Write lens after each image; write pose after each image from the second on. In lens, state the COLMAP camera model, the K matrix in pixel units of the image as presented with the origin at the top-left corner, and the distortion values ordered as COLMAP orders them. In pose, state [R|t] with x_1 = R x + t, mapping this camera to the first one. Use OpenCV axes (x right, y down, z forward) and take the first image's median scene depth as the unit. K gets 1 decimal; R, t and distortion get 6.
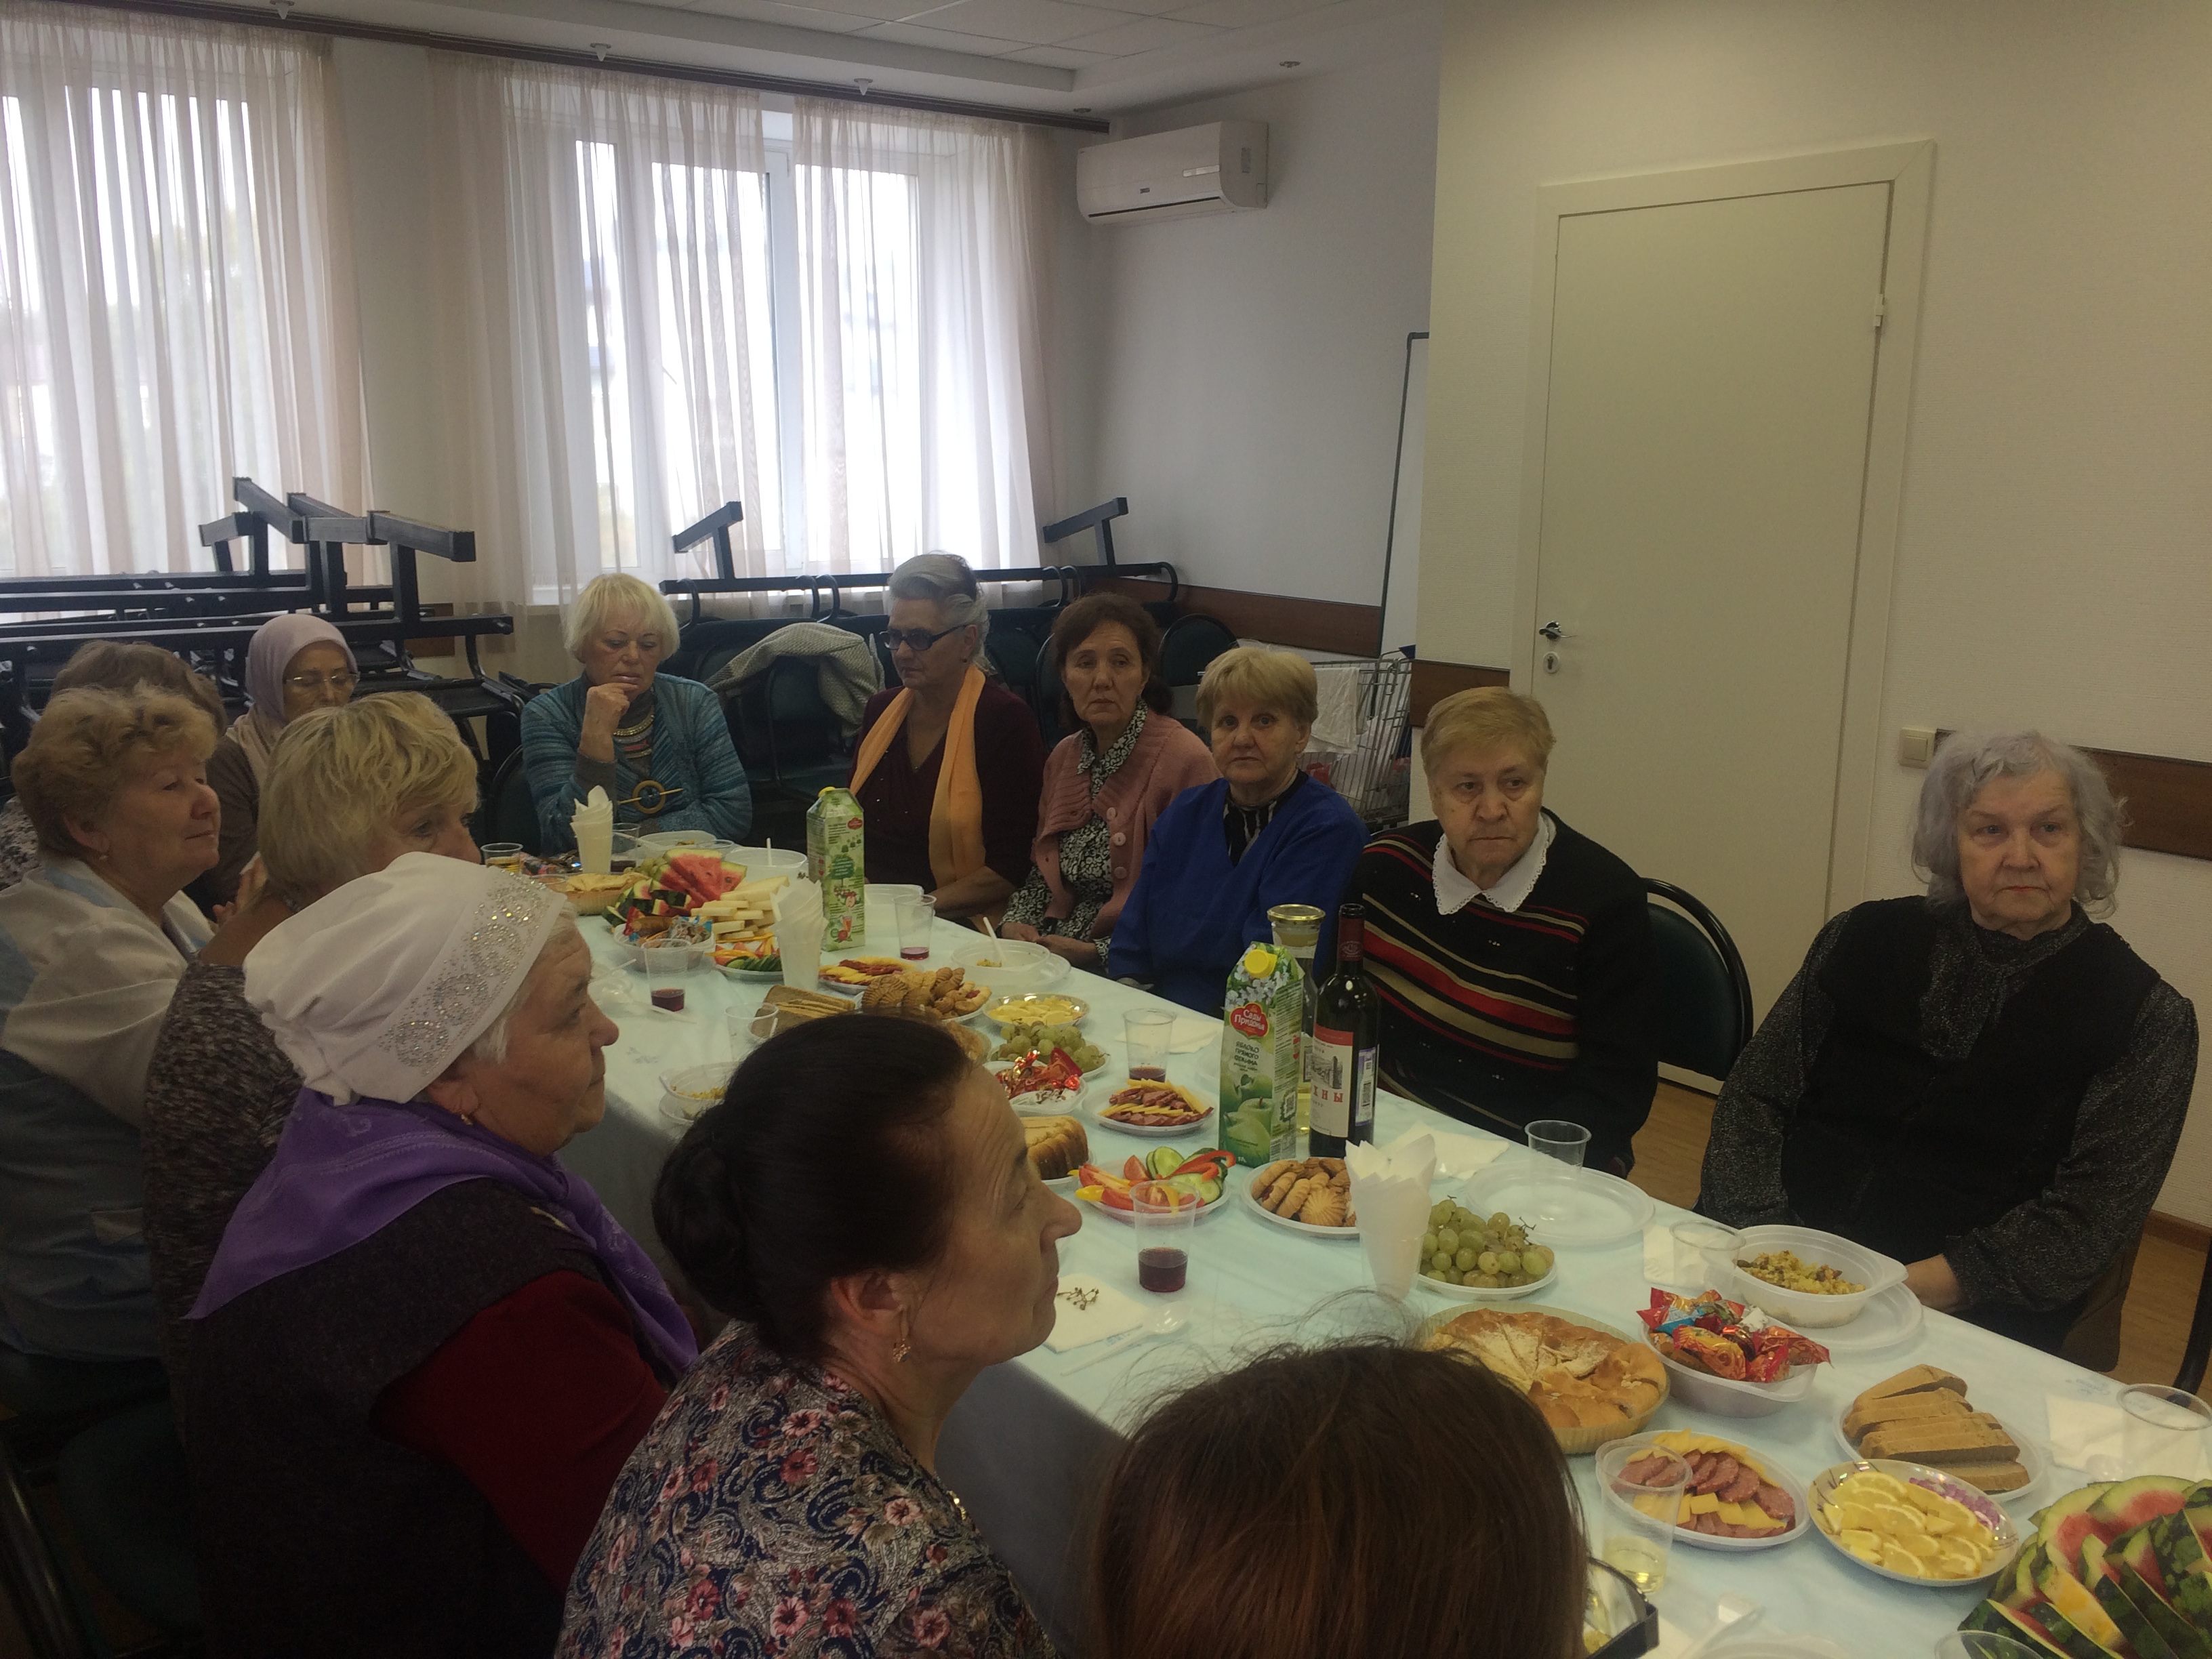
lens RADIAL K [[1884.9, 0, 1104.8], [0, 1884.9, 819.4], [0, 0, 1]] dist [0.066480, -0.099373]
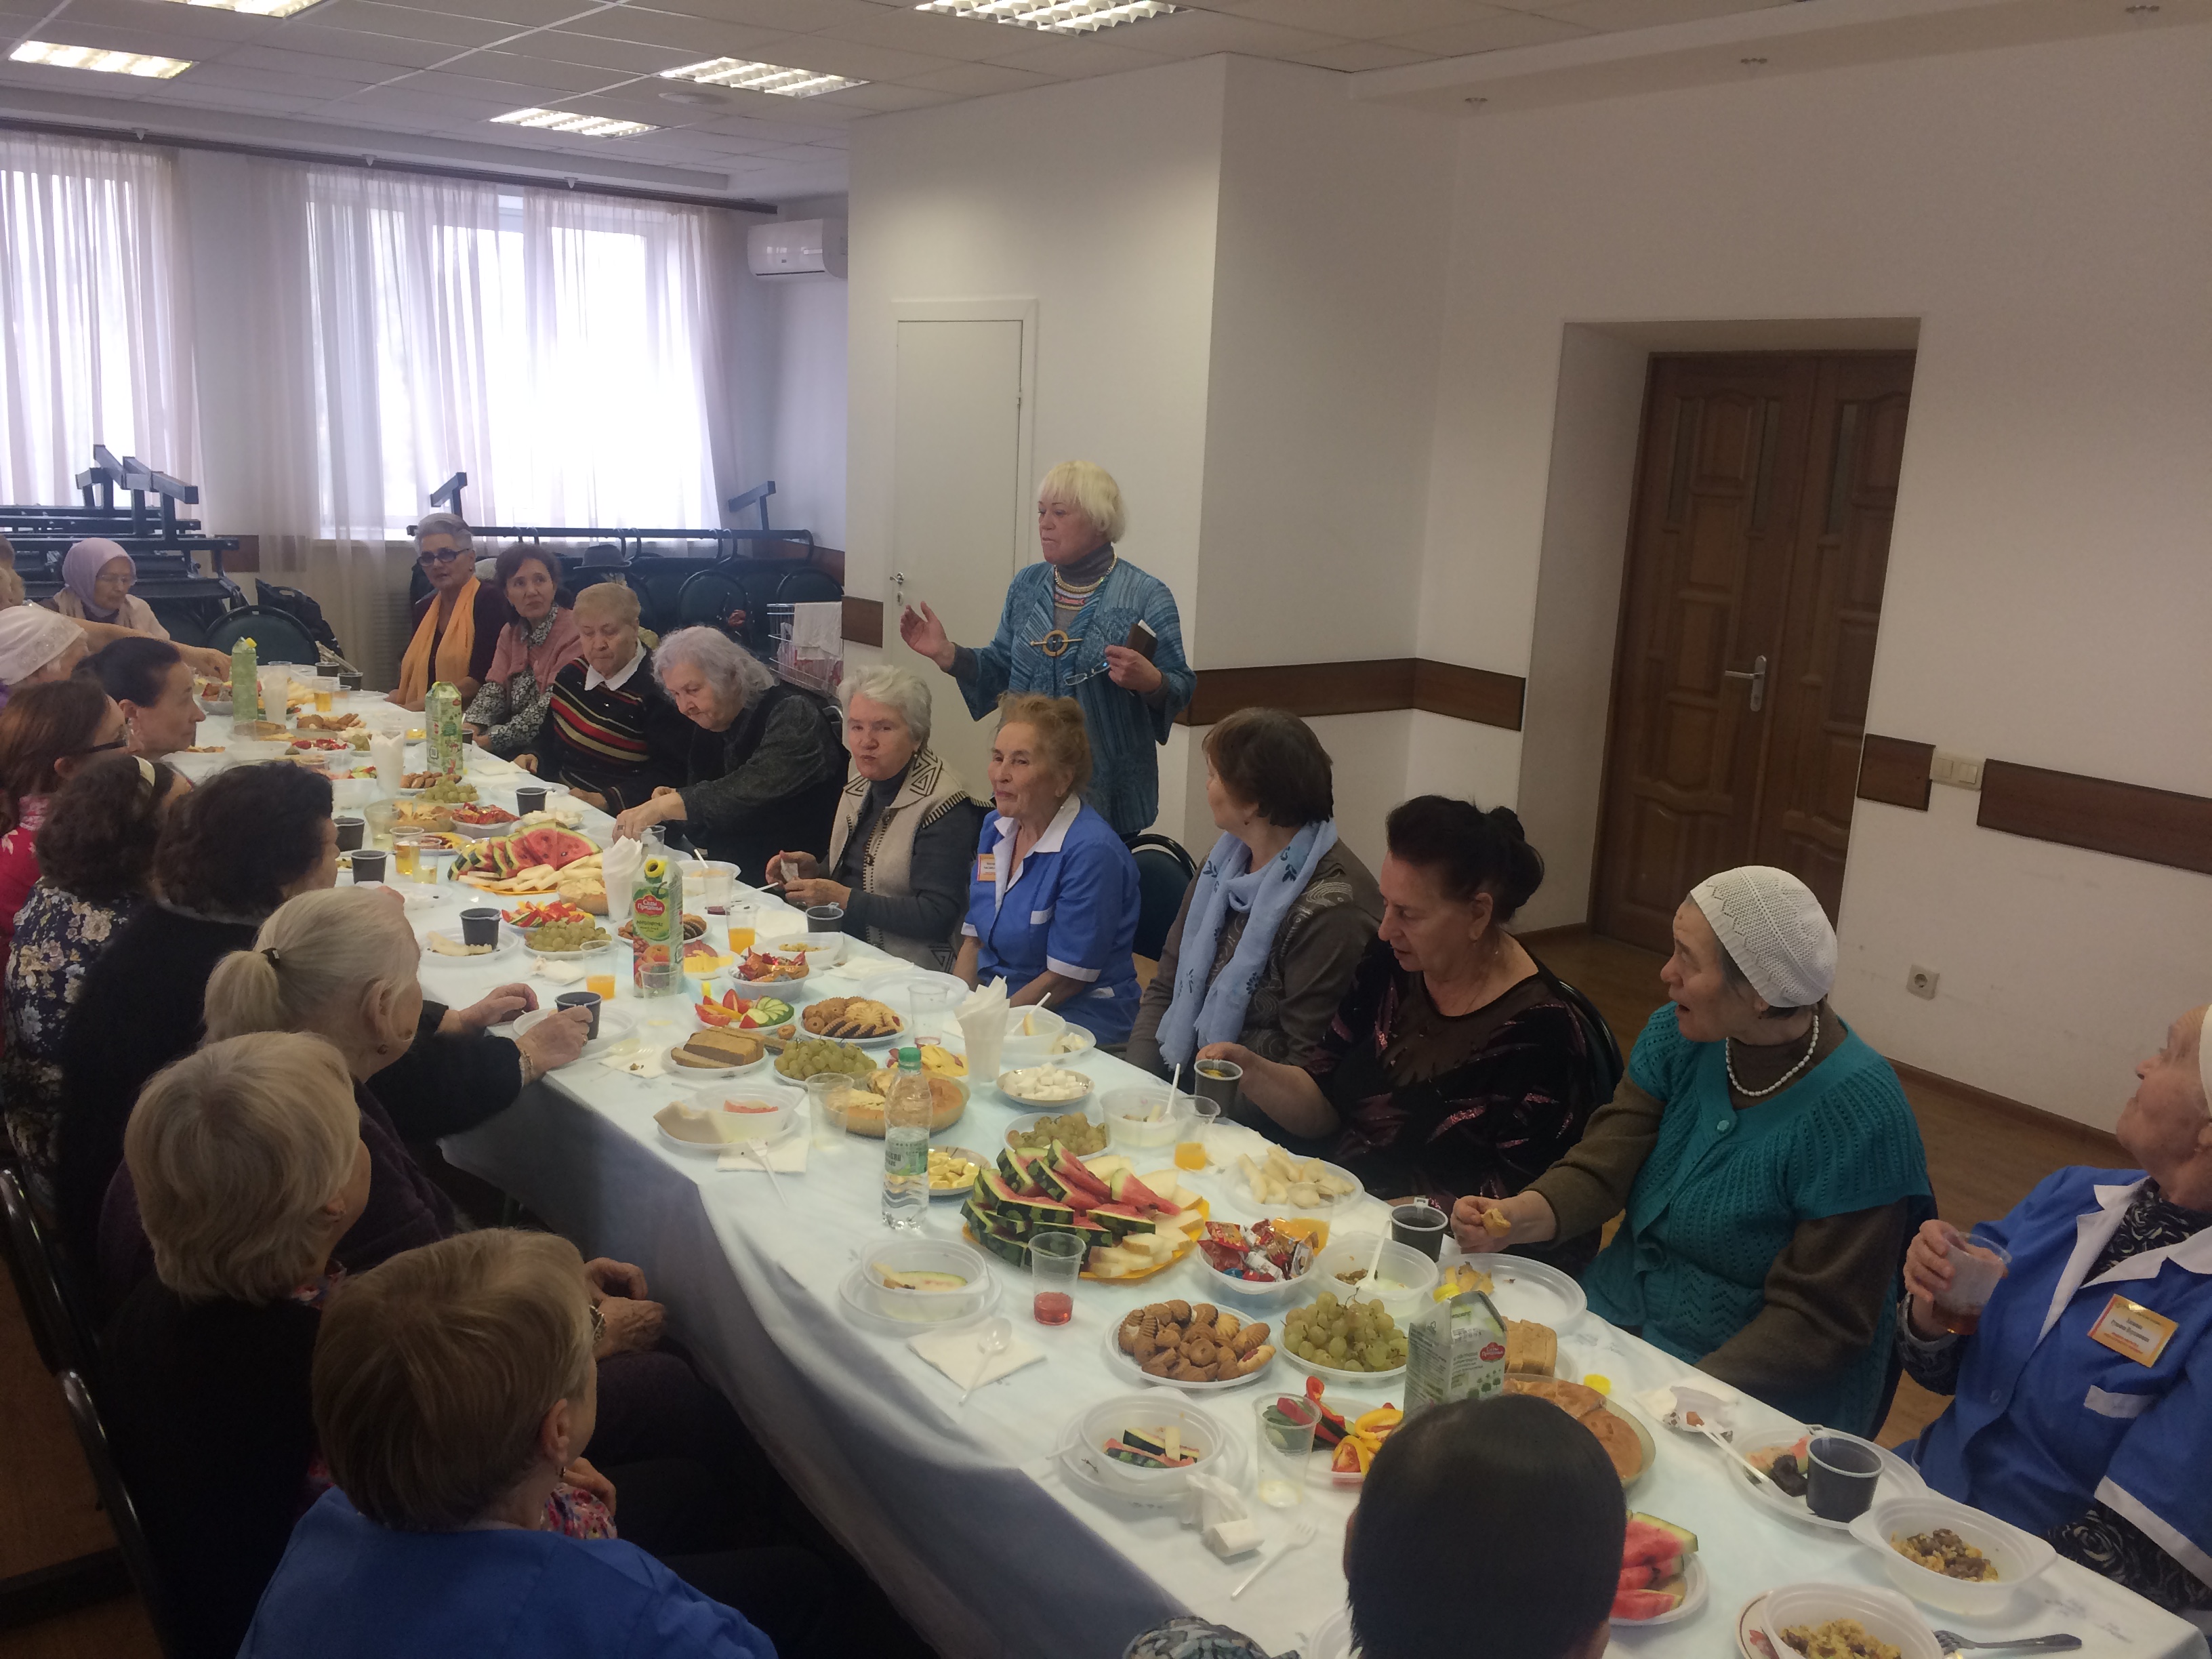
lens RADIAL K [[1884.9, 0, 1111.7], [0, 1884.9, 823.4], [0, 0, 1]] dist [0.066480, -0.099373]
pose [[0.999051, 0.043141, -0.005927, 0.332989], [-0.043053, 0.998972, 0.014167, 0.058468], [0.006532, -0.013899, 0.999882, -0.458010]]
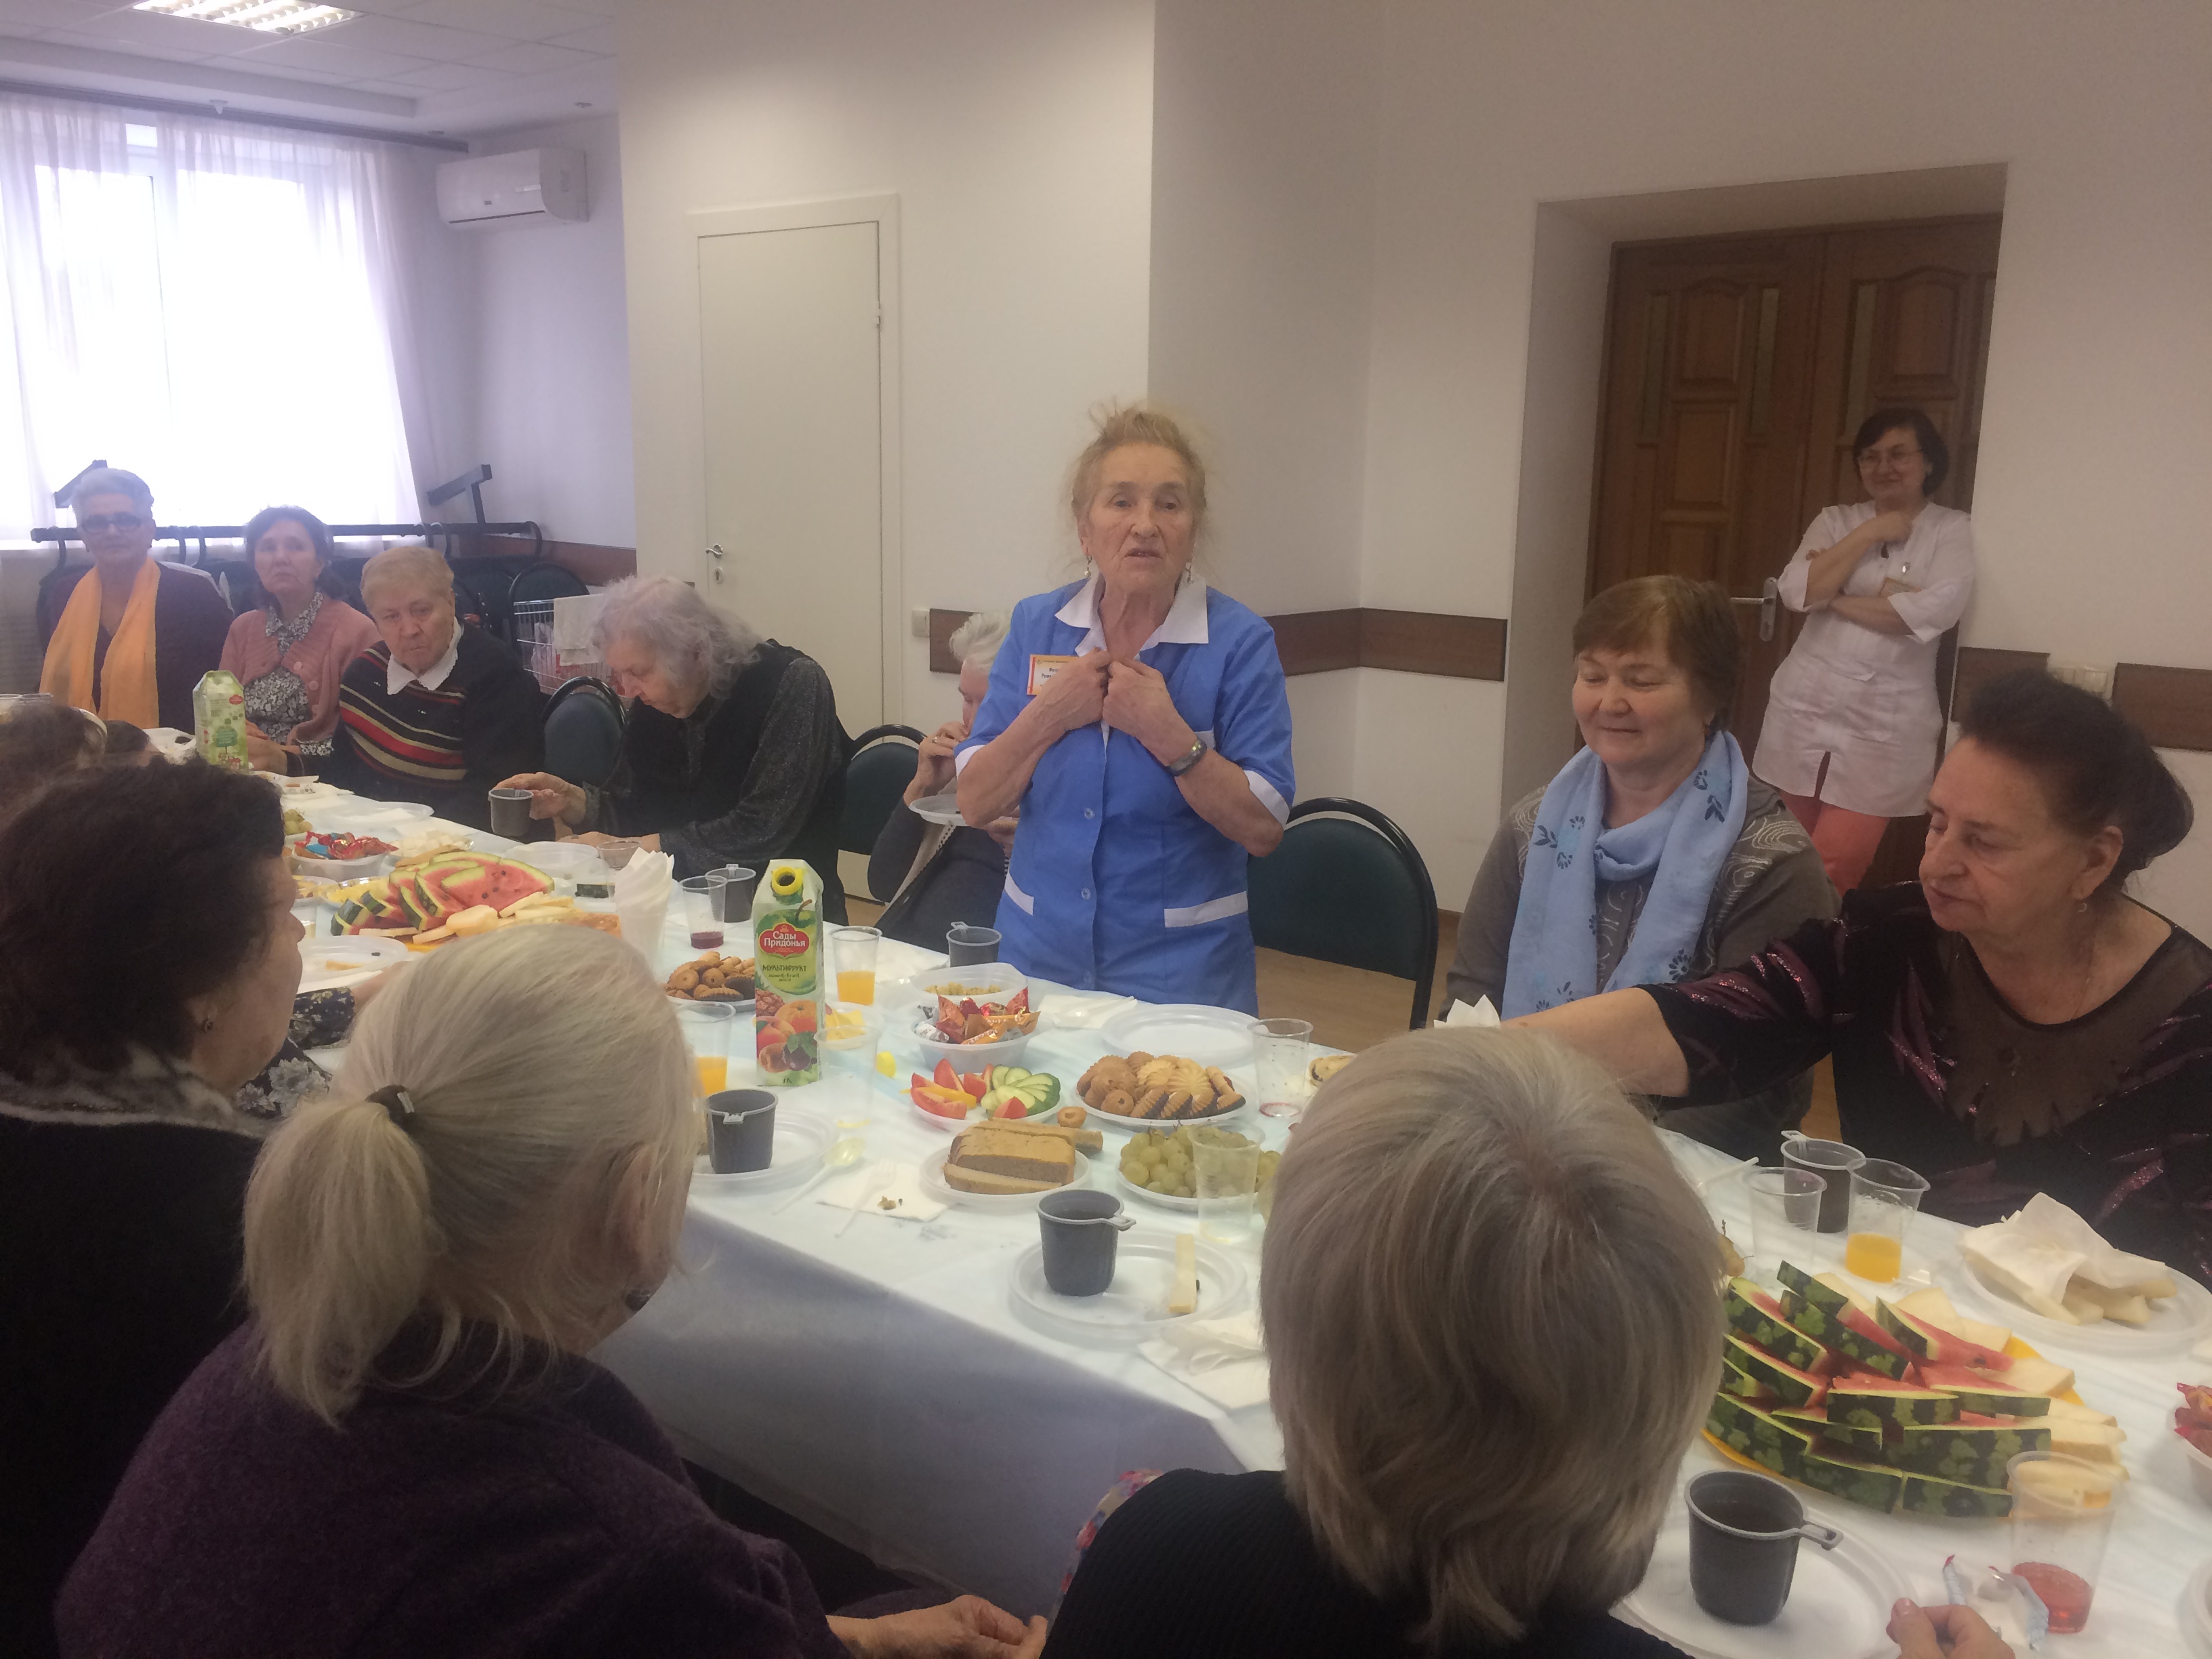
lens RADIAL K [[1884.9, 0, 1109.2], [0, 1884.9, 824.0], [0, 0, 1]] dist [0.066480, -0.099373]
pose [[0.981738, -0.028634, 0.188072, 0.192886], [0.029296, 0.999571, -0.000741, 0.076169], [-0.187970, 0.006237, 0.982155, -0.266186]]
